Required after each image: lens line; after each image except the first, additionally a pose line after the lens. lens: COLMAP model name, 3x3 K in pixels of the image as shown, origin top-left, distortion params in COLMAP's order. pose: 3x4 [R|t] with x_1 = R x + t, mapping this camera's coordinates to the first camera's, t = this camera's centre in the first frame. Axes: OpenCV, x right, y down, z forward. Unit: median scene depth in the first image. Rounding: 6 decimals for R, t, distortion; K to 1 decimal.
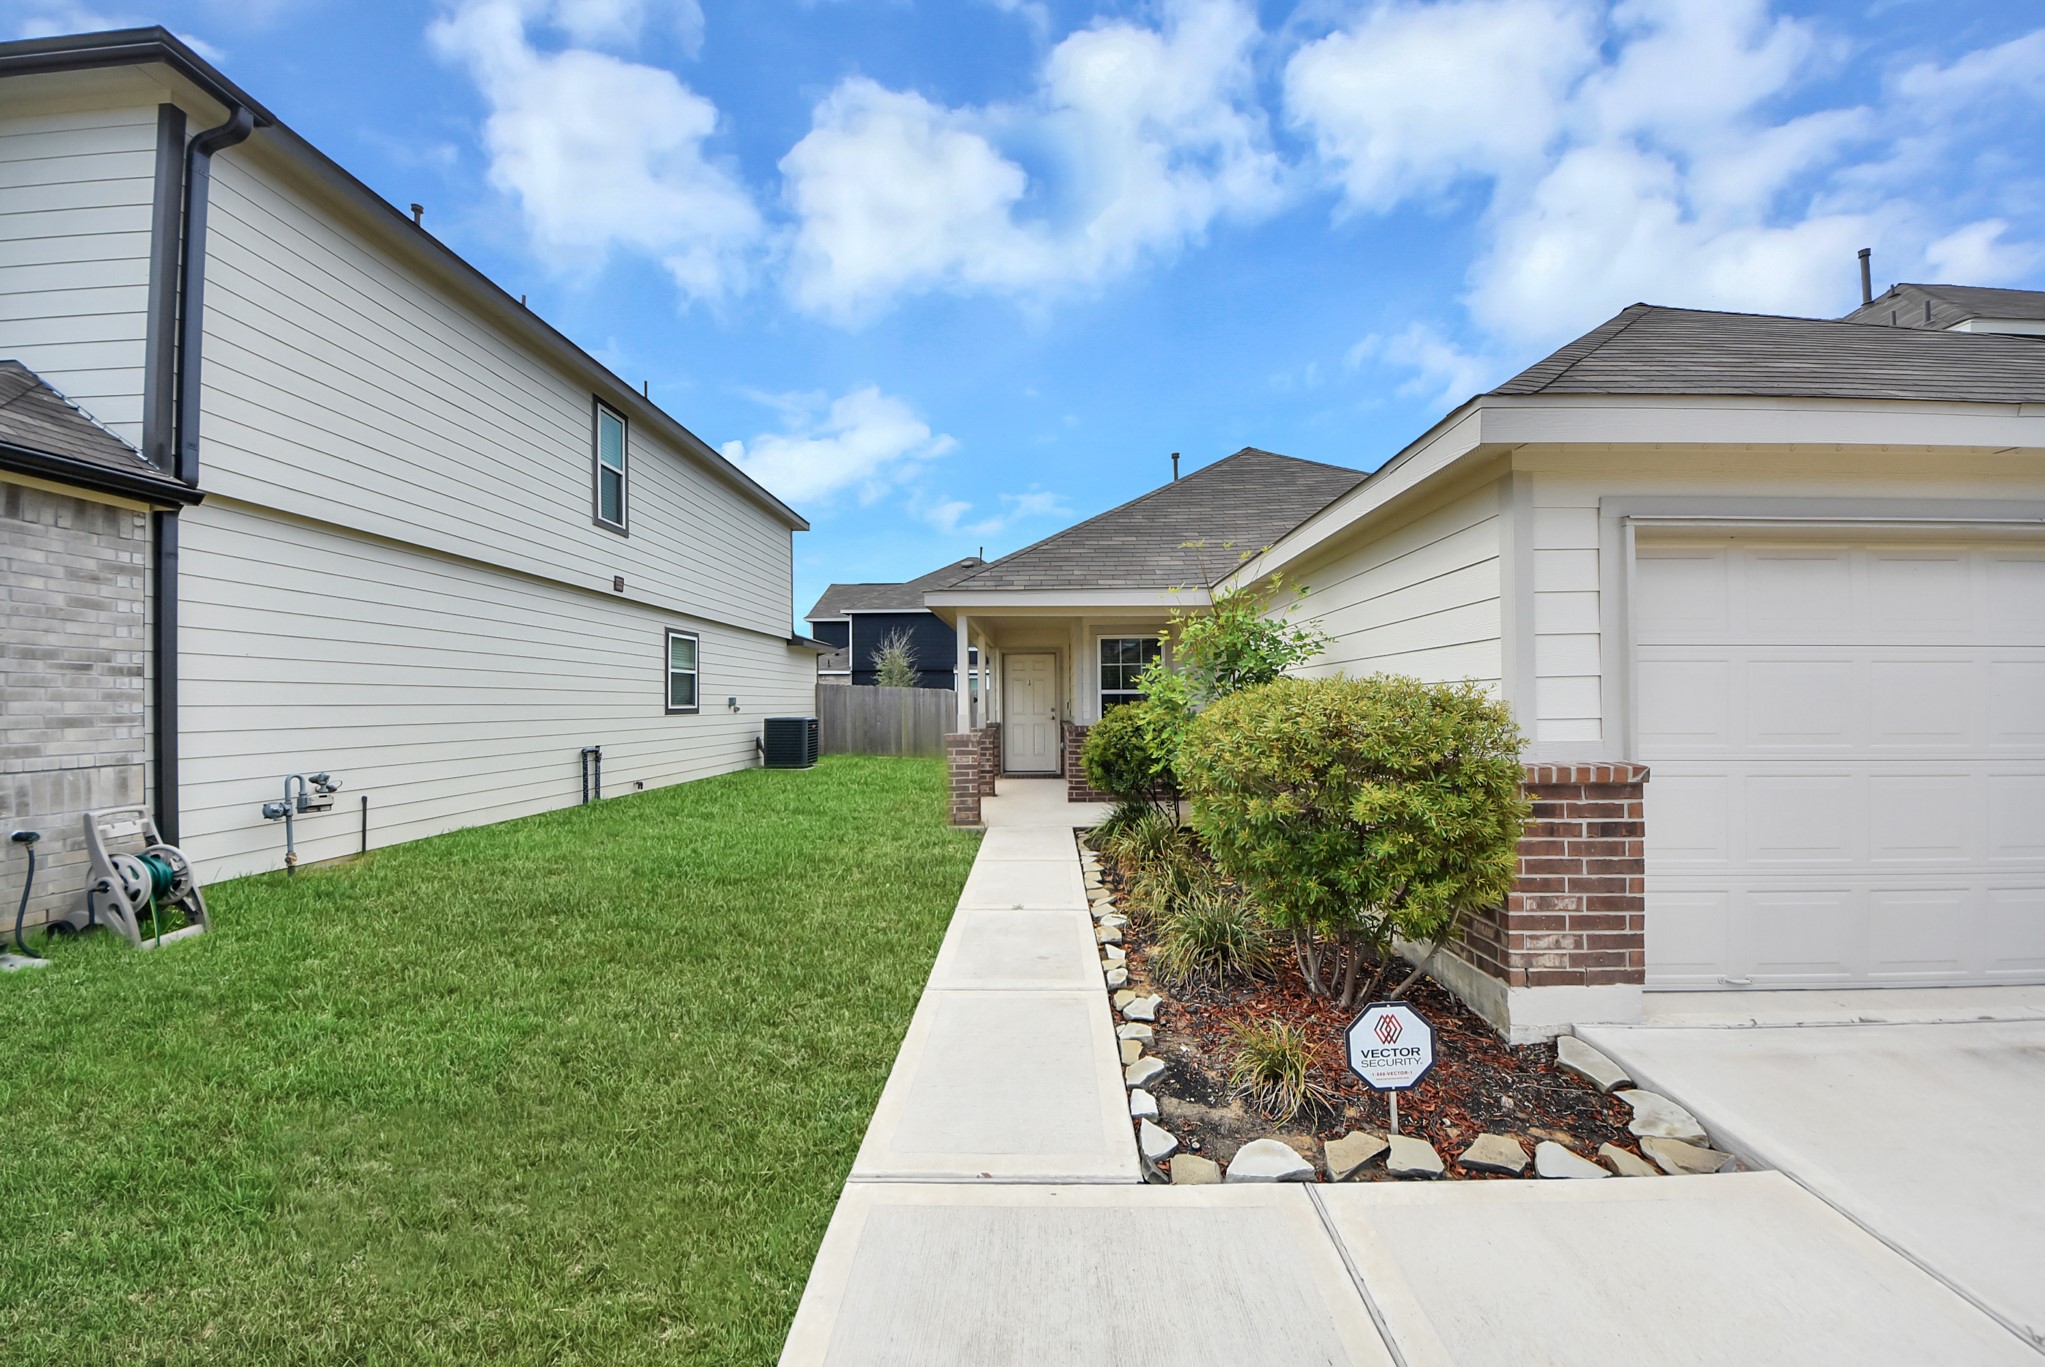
lens RADIAL K [[752.8, 0, 1028.0], [0, 752.8, 701.2], [0, 0, 1]] dist [0.014407, -0.014889]
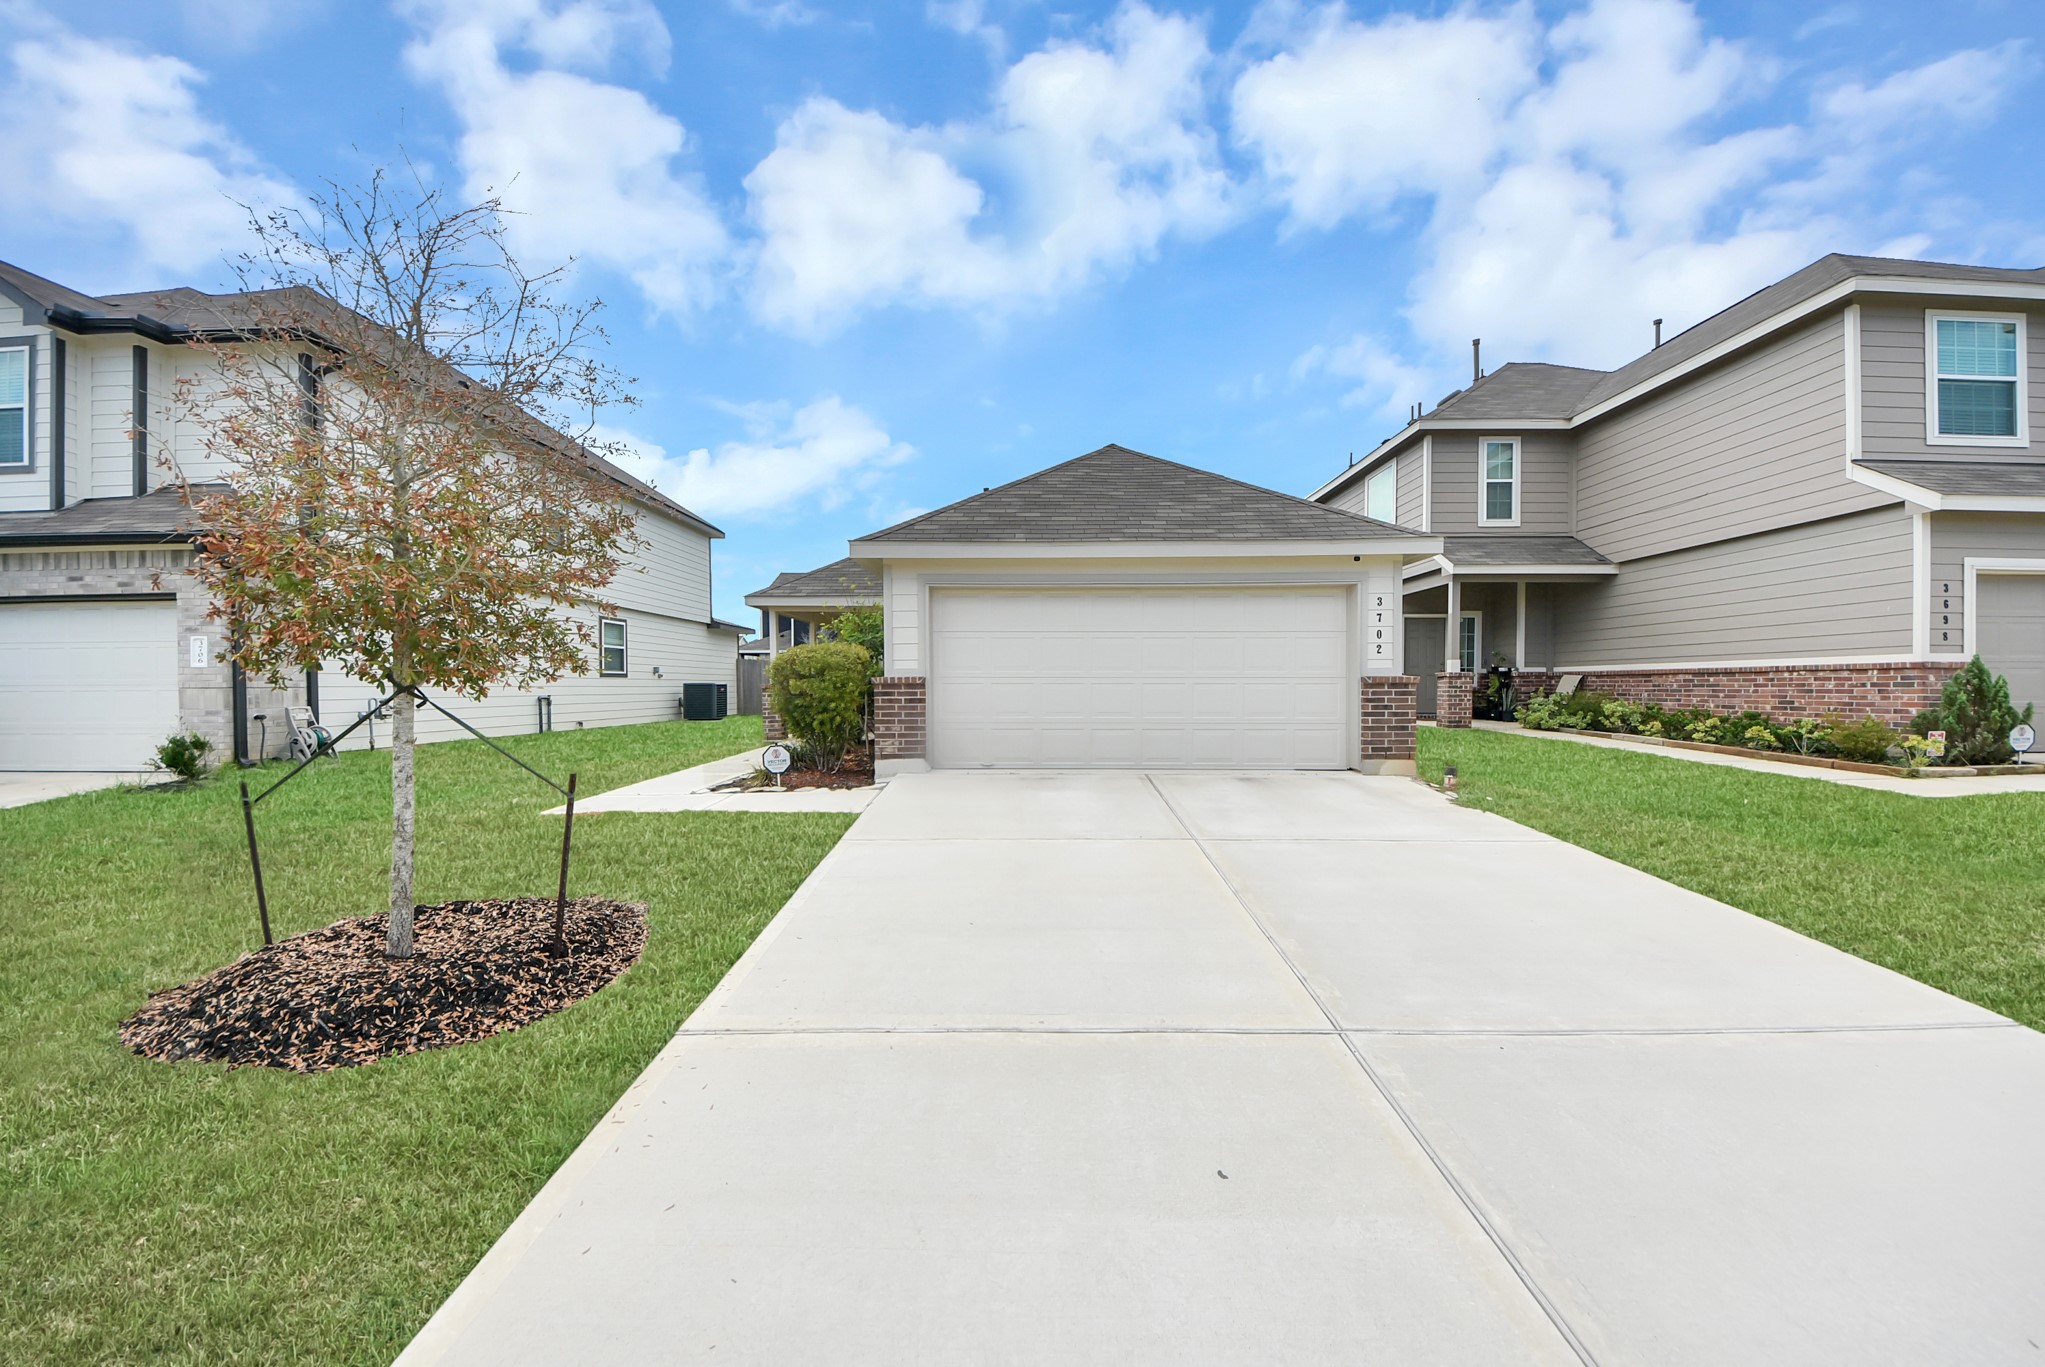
lens RADIAL K [[732.4, 0, 1034.6], [0, 732.4, 694.7], [0, 0, 1]] dist [-0.000618, -0.010124]
pose [[0.999185, 0.000133, 0.040359, 0.364320], [-0.000823, 0.999854, 0.017066, 0.034592], [-0.040351, -0.017085, 0.999040, -0.532382]]
